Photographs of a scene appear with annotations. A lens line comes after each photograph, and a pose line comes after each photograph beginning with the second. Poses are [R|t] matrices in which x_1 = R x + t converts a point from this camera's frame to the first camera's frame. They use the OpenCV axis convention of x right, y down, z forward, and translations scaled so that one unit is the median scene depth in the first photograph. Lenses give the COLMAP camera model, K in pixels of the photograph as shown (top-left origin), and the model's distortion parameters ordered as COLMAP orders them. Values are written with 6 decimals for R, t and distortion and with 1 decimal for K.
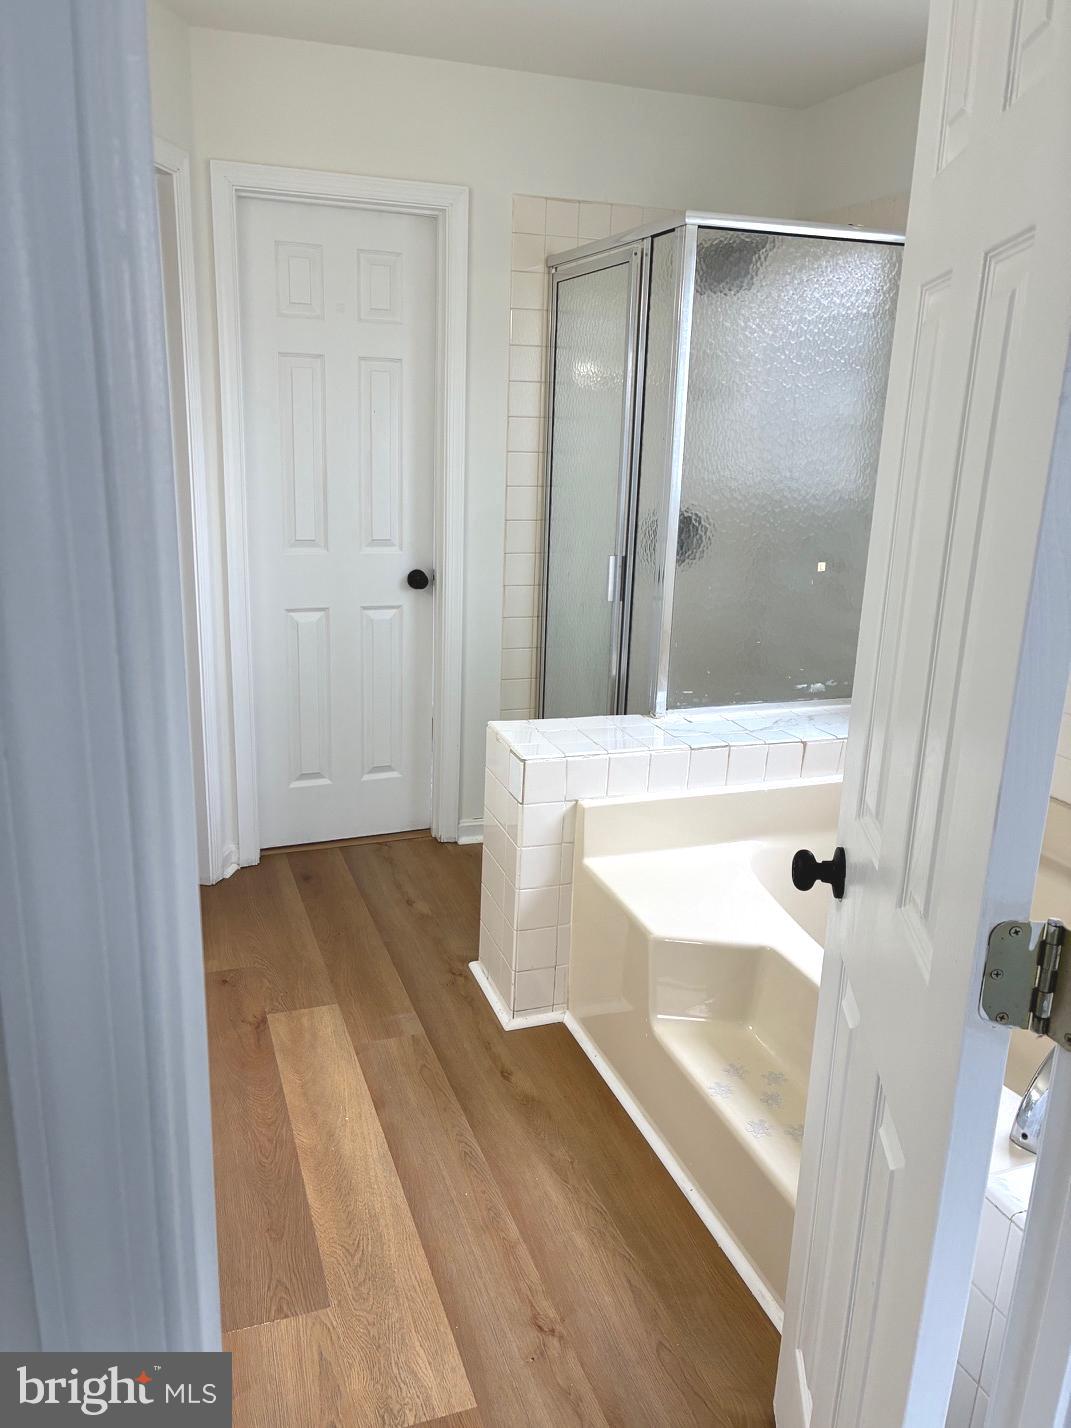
lens RADIAL K [[1077.5, 0, 535.7], [0, 1077.5, 710.7], [0, 0, 1]] dist [0.048349, -0.061887]
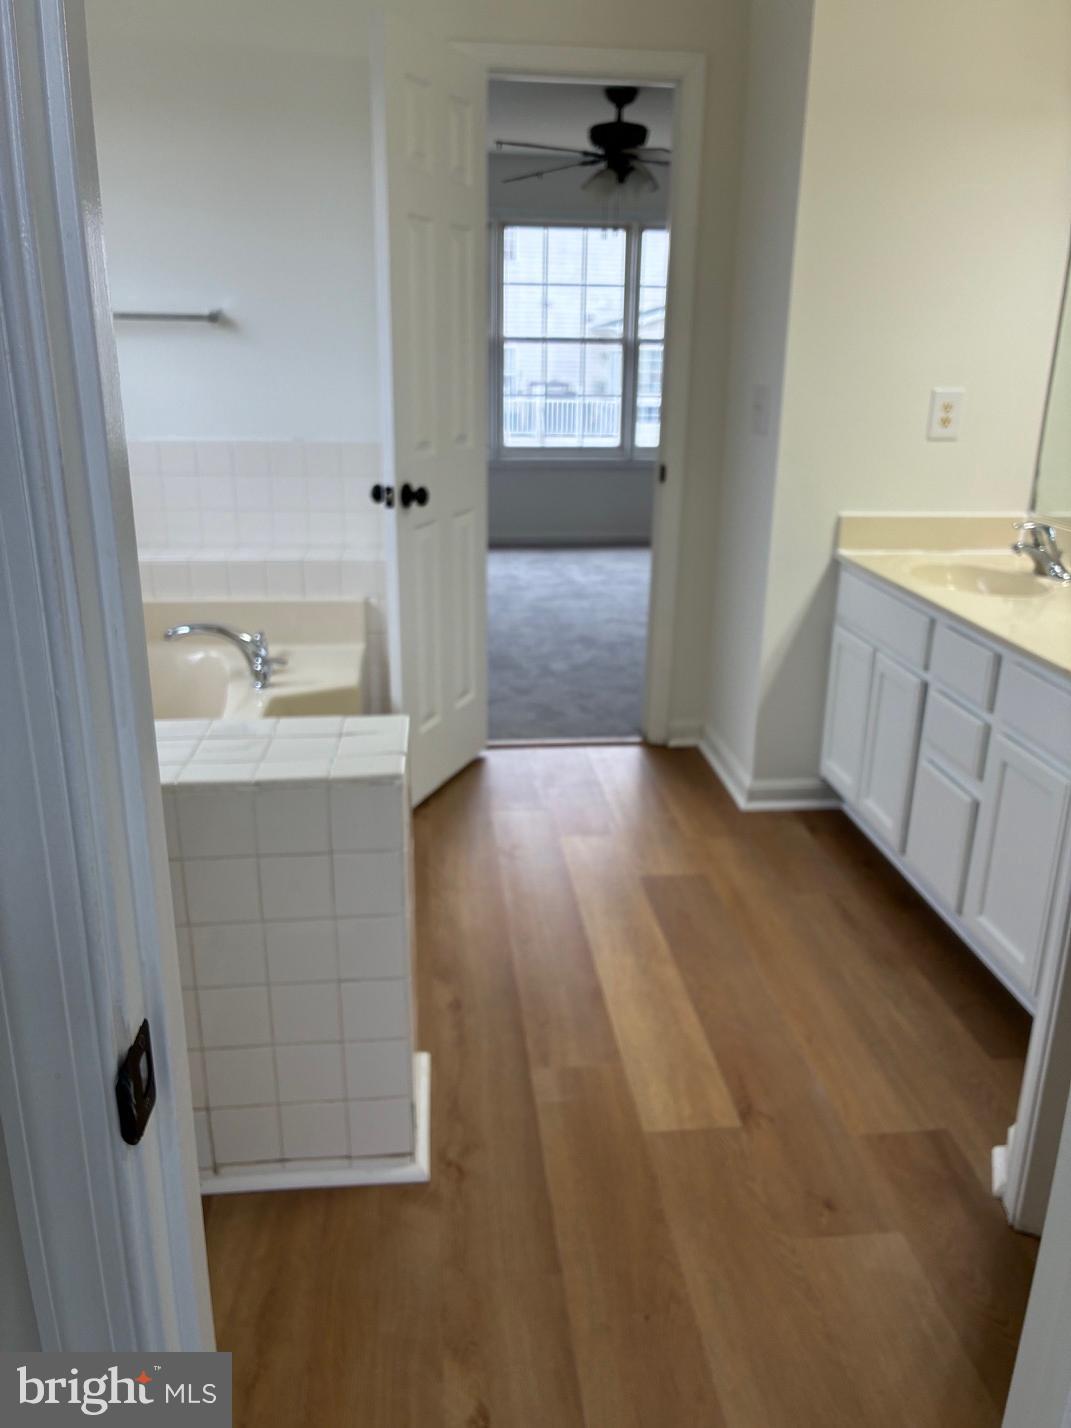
lens RADIAL K [[1077.5, 0, 539.1], [0, 1077.5, 715.9], [0, 0, 1]] dist [0.048349, -0.061887]
pose [[-0.969743, -0.106428, 0.219707, -0.246357], [0.035364, 0.829238, 0.557776, -0.336600], [-0.241552, 0.548669, -0.800384, 1.448357]]
